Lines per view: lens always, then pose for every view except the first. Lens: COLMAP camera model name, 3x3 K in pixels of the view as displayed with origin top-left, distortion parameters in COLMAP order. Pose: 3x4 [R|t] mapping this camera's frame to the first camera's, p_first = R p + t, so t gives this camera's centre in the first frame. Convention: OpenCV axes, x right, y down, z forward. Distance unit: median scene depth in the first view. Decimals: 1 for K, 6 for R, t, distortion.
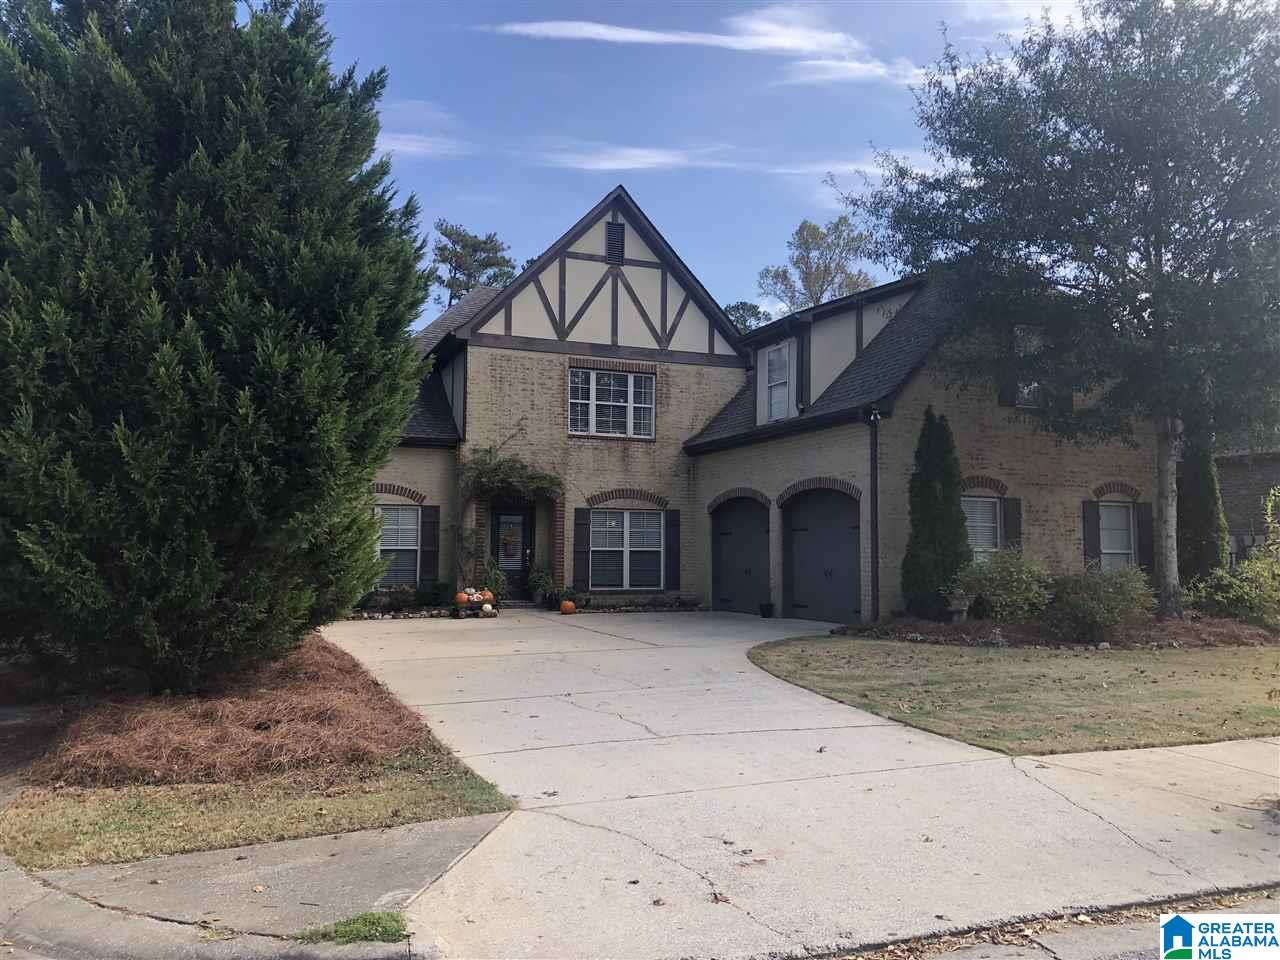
lens RADIAL K [[1052.6, 0, 643.6], [0, 1052.6, 474.0], [0, 0, 1]] dist [0.027541, -0.005657]
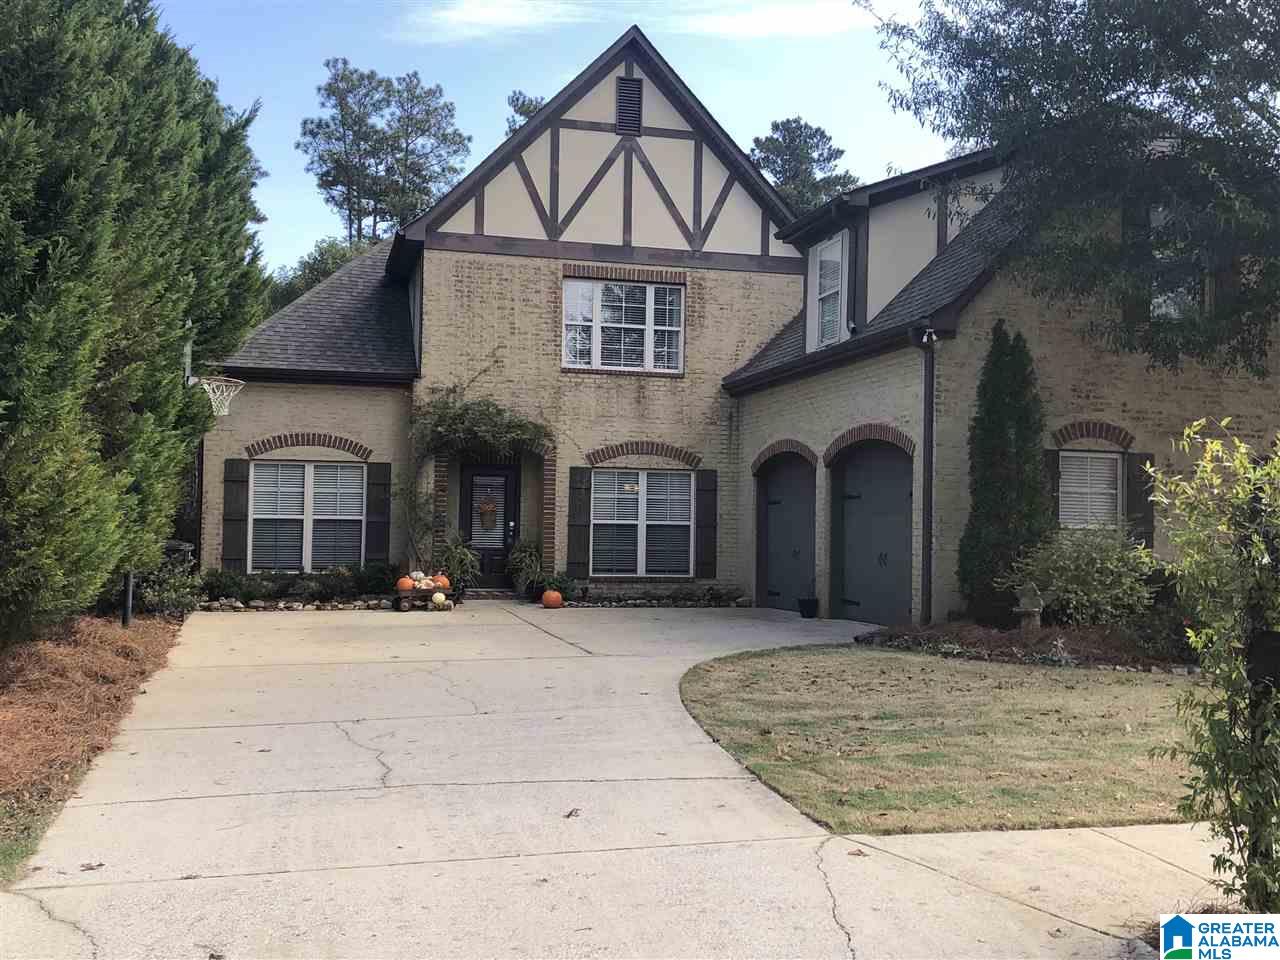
lens RADIAL K [[1362.6, 0, 639.9], [0, 1362.6, 498.8], [0, 0, 1]] dist [0.009827, -0.001671]
pose [[0.991352, 0.006677, -0.131056, 0.110799], [0.000239, 0.998611, 0.052681, 0.004079], [0.131226, -0.052257, 0.989974, 0.049936]]
